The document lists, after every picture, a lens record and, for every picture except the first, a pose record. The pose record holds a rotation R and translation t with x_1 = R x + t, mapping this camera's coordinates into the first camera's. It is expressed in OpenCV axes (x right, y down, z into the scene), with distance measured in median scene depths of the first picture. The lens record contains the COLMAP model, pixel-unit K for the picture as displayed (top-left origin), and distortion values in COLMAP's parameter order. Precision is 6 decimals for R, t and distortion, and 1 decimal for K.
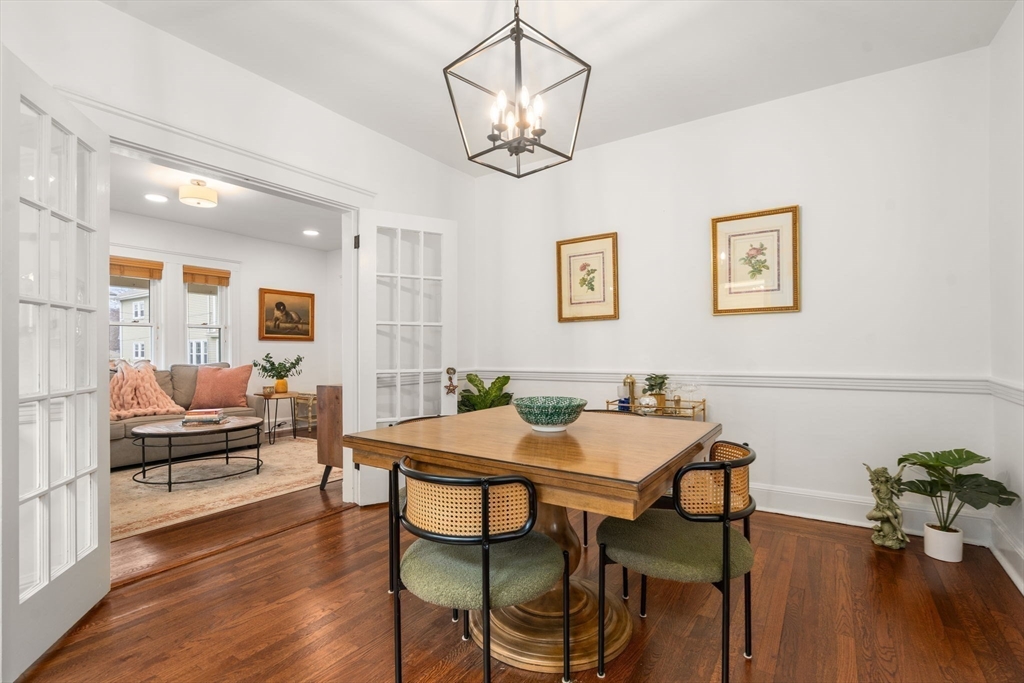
lens RADIAL K [[486.9, 0, 506.6], [0, 486.9, 350.4], [0, 0, 1]] dist [-0.000247, 0.001196]
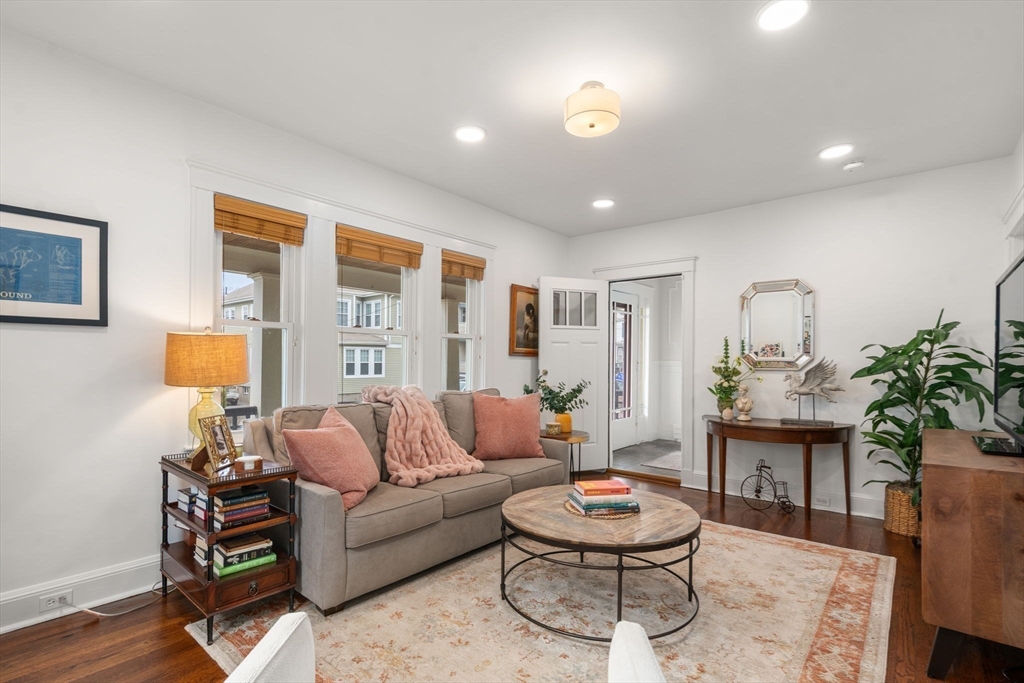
lens RADIAL K [[486.9, 0, 500.5], [0, 486.9, 361.1], [0, 0, 1]] dist [-0.000247, 0.001196]
pose [[0.994487, 0.014071, -0.103910, -0.478968], [-0.013899, 0.999901, 0.002382, -0.015700], [0.103933, -0.000924, 0.994584, 0.293802]]
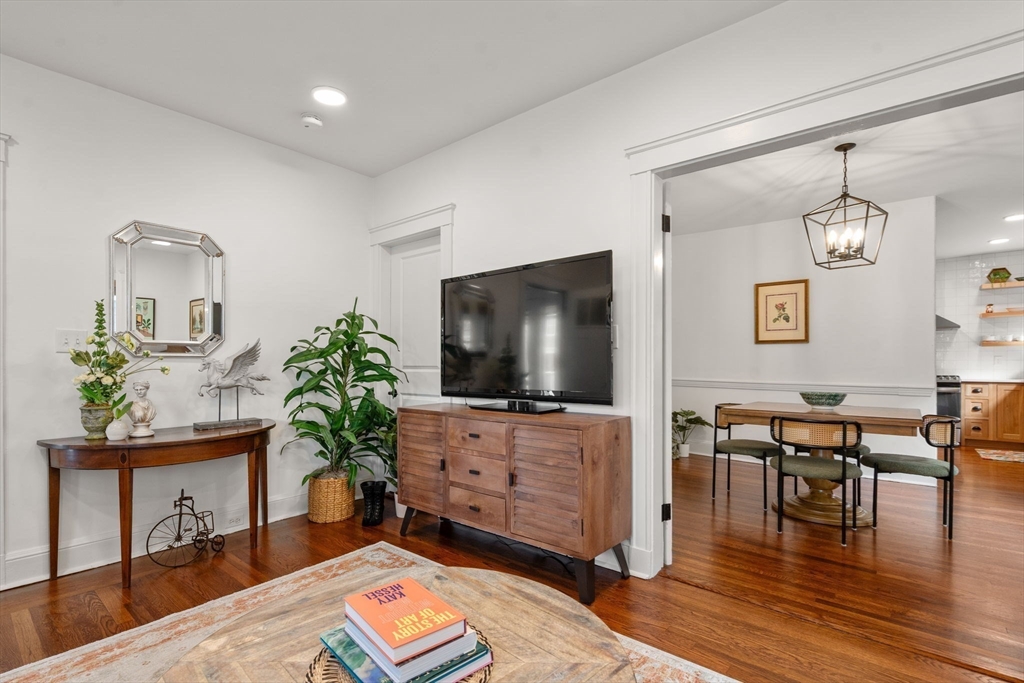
lens RADIAL K [[486.9, 0, 513.5], [0, 486.9, 363.4], [0, 0, 1]] dist [-0.000247, 0.001196]
pose [[0.098183, 0.004722, 0.995157, -0.604316], [-0.000240, 0.999989, -0.004721, 0.002099], [-0.995168, 0.000224, 0.098183, 0.642161]]
